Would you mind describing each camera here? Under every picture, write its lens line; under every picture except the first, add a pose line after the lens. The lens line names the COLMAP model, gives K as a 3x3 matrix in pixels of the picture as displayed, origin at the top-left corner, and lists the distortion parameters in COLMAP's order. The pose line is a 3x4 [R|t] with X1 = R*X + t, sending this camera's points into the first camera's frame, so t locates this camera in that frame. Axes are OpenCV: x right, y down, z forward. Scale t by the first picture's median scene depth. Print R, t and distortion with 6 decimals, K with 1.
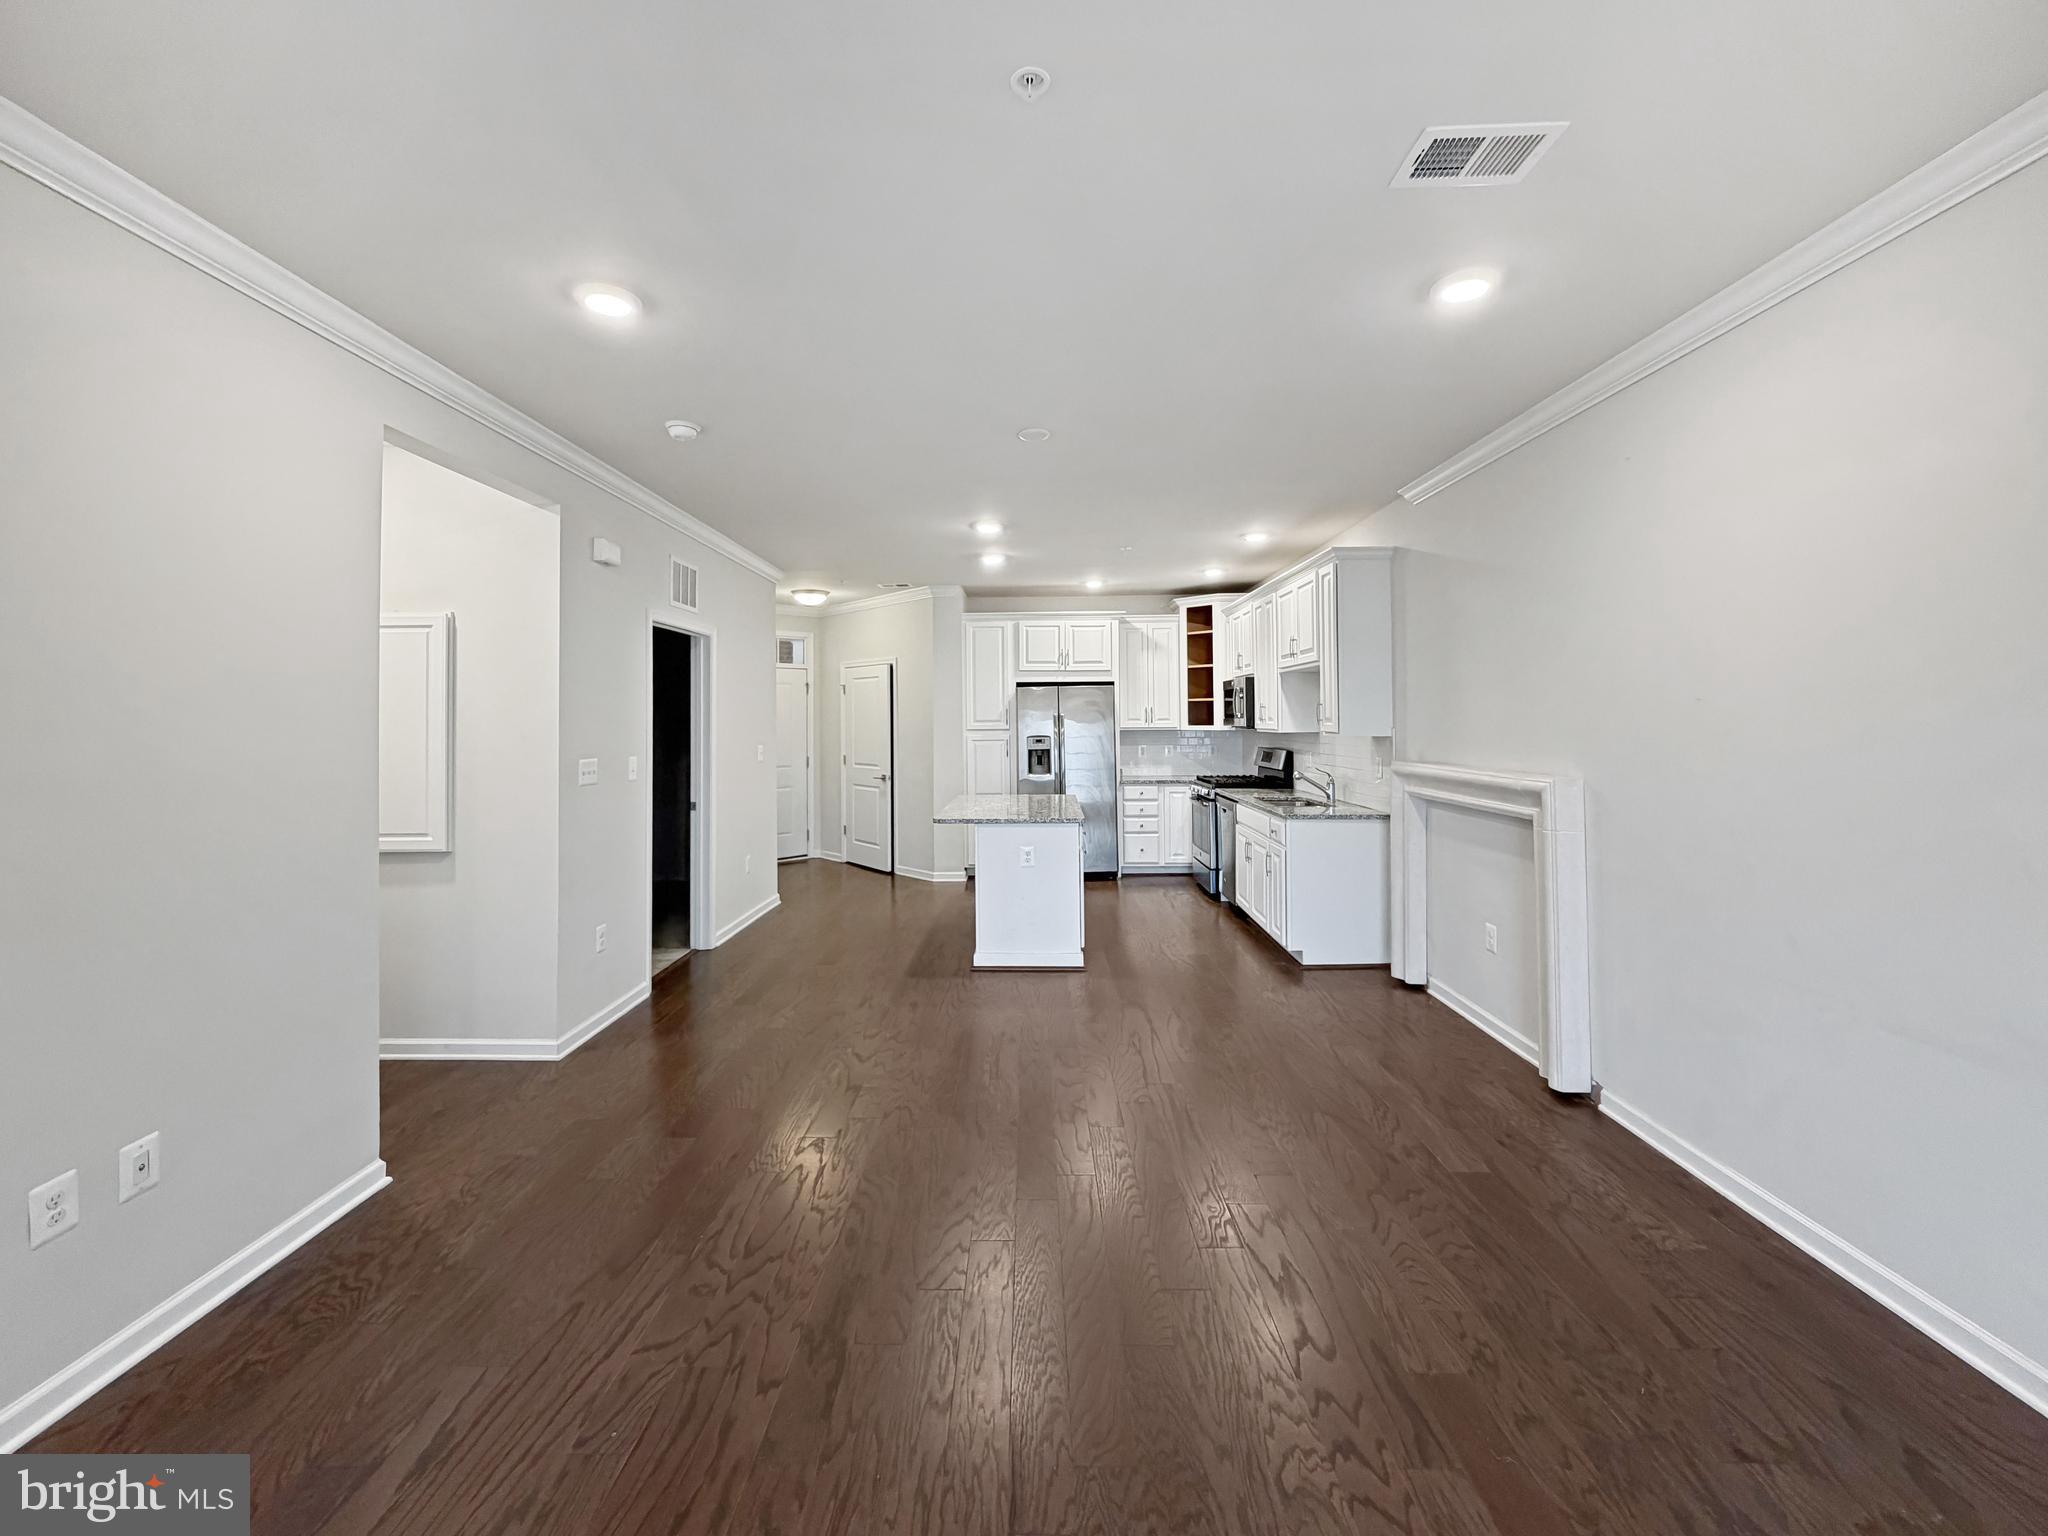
lens RADIAL K [[839.8, 0, 1015.5], [0, 839.8, 706.8], [0, 0, 1]] dist [0.001439, -0.000646]
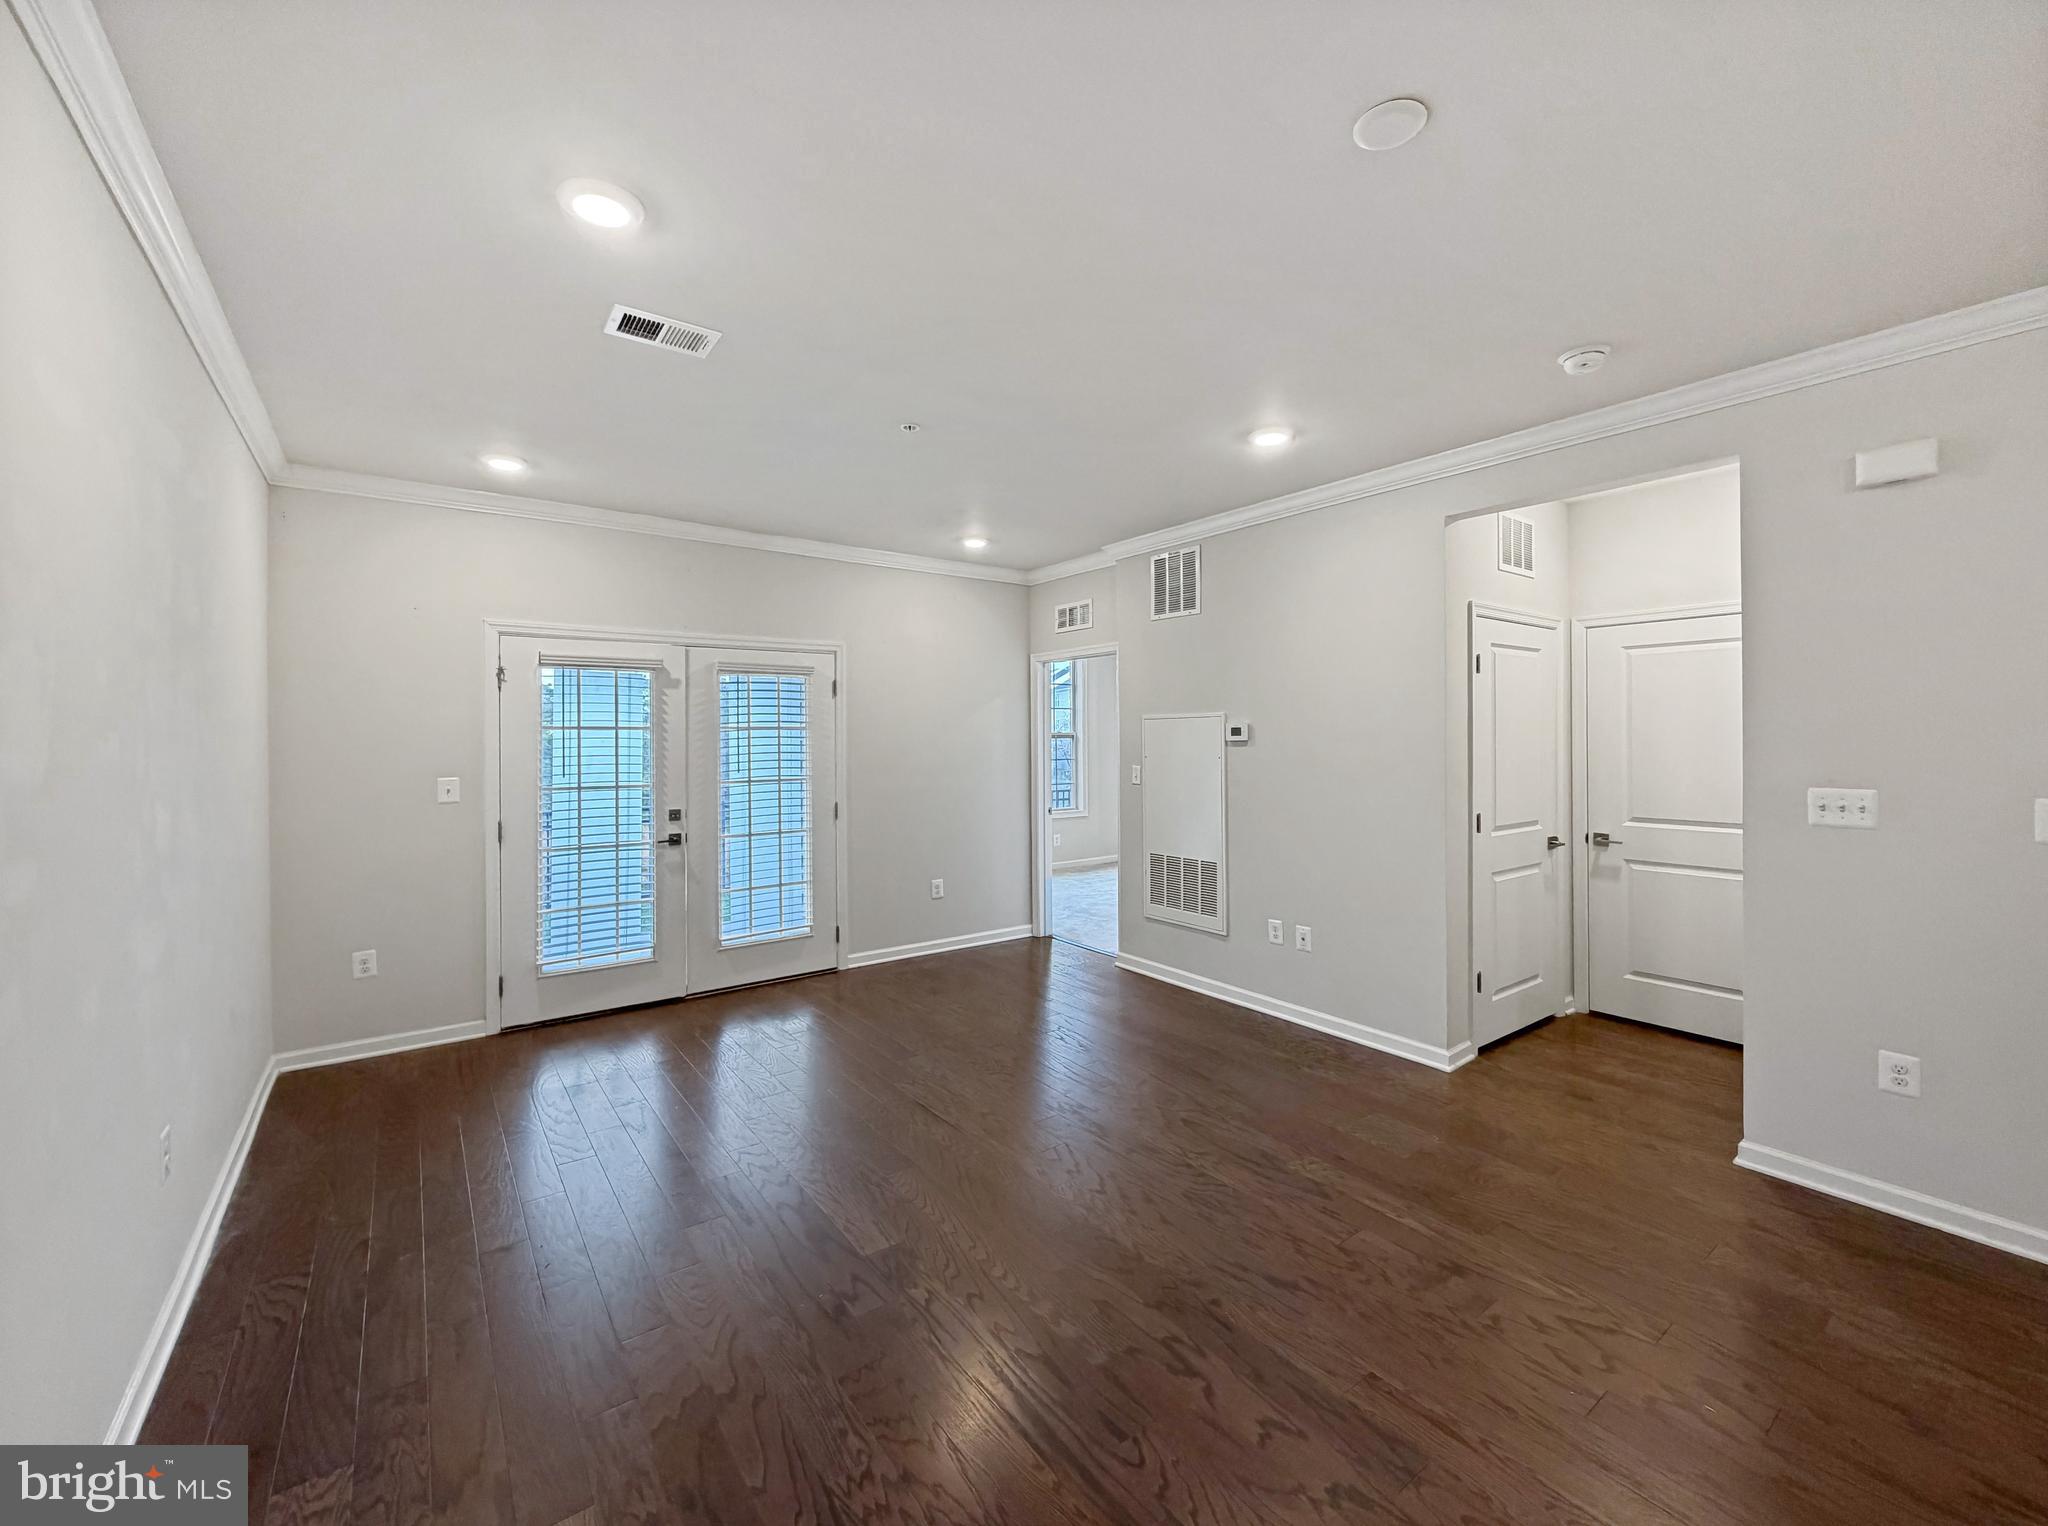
lens RADIAL K [[839.8, 0, 1009.0], [0, 839.8, 731.4], [0, 0, 1]] dist [0.001439, -0.000646]
pose [[-0.799523, 0.007565, -0.600588, 0.223429], [0.020294, 0.999690, -0.014424, 0.006199], [0.600293, -0.023720, -0.799428, 0.584563]]
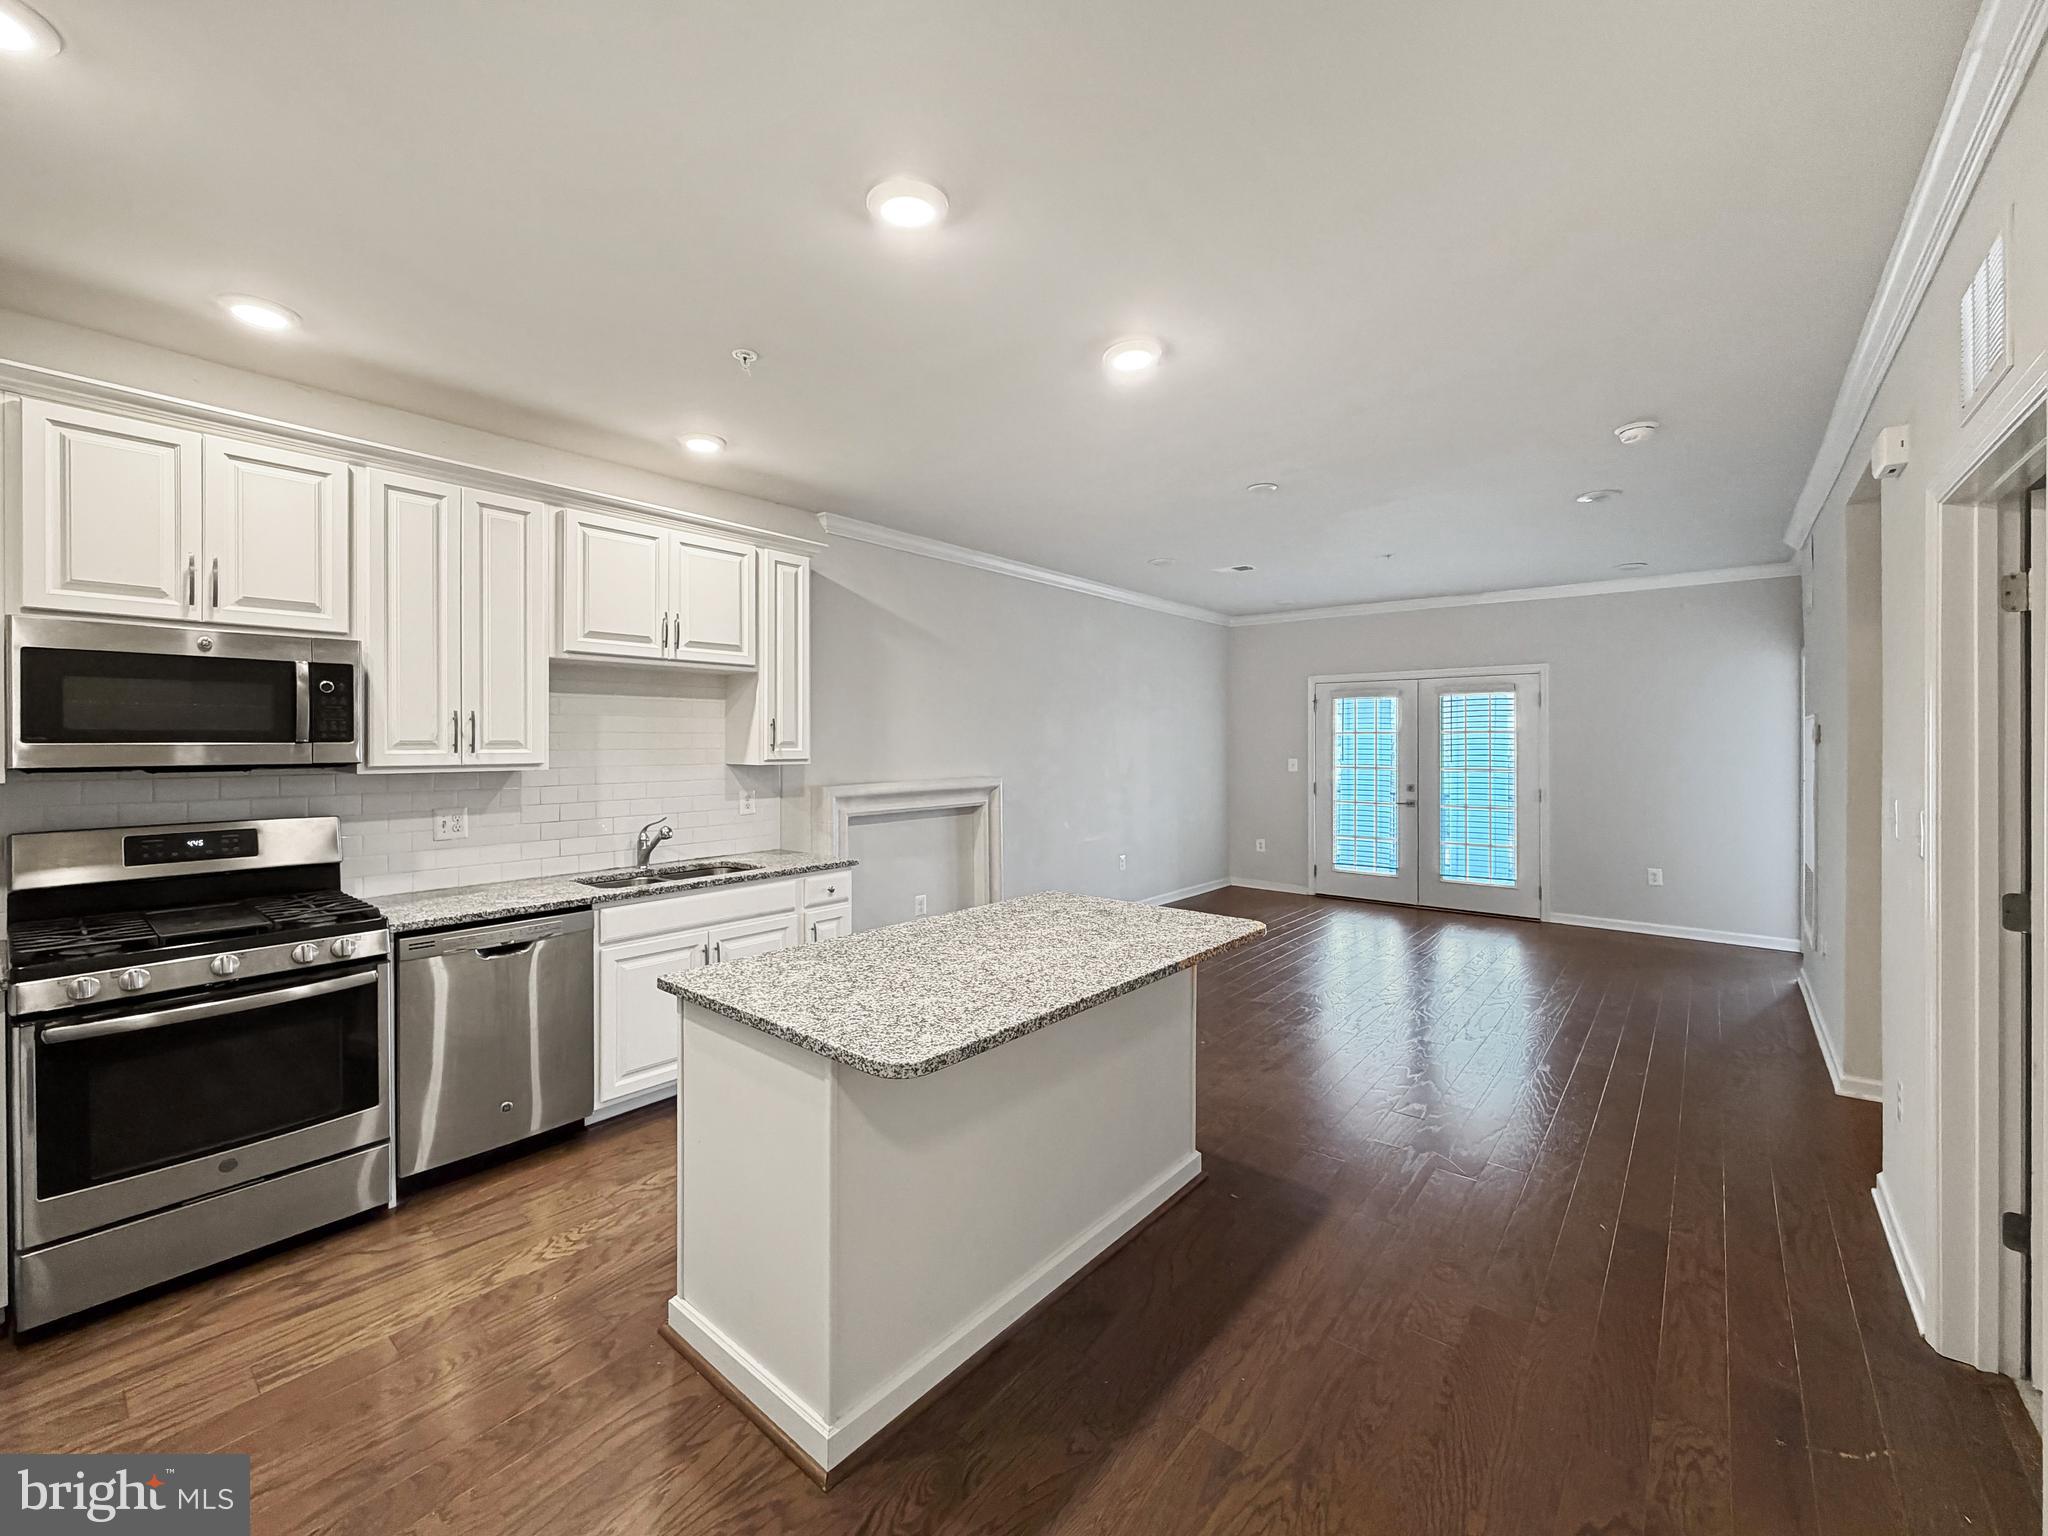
lens RADIAL K [[839.8, 0, 998.1], [0, 839.8, 738.3], [0, 0, 1]] dist [0.001439, -0.000646]
pose [[-0.762769, 0.010546, 0.646585, -0.195978], [-0.002794, 0.999804, -0.019603, 0.016203], [-0.646665, -0.016759, -0.762590, 0.972873]]
